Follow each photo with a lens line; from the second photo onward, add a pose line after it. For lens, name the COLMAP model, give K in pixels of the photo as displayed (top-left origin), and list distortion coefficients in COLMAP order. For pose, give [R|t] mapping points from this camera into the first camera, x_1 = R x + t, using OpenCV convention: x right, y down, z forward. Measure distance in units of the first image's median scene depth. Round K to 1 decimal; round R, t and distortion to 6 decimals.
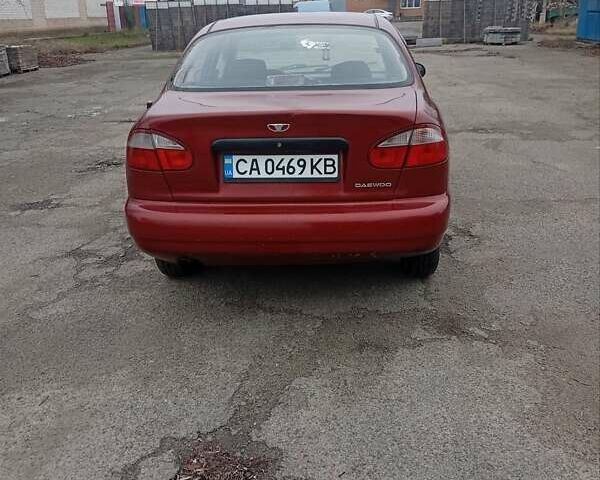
lens RADIAL K [[626.1, 0, 297.2], [0, 626.1, 238.5], [0, 0, 1]] dist [0.029516, 0.000000]
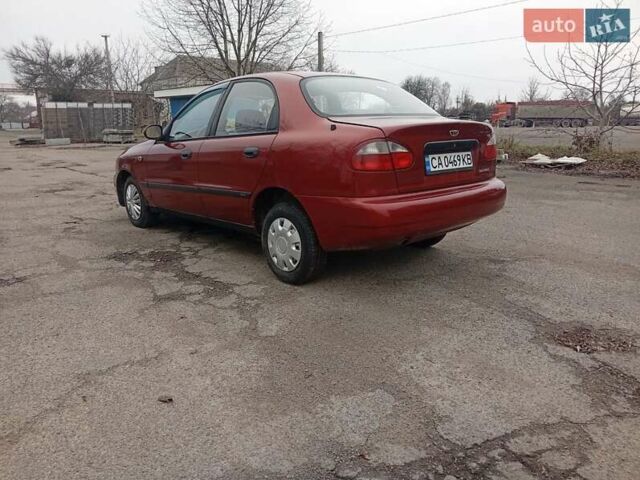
lens RADIAL K [[498.4, 0, 325.1], [0, 498.4, 236.2], [0, 0, 1]] dist [0.019710, -0.049054]
pose [[0.695674, -0.145680, 0.703431, -1.049625], [0.235990, 0.971220, -0.032249, 0.021063], [-0.678488, 0.188437, 0.710032, 0.413961]]
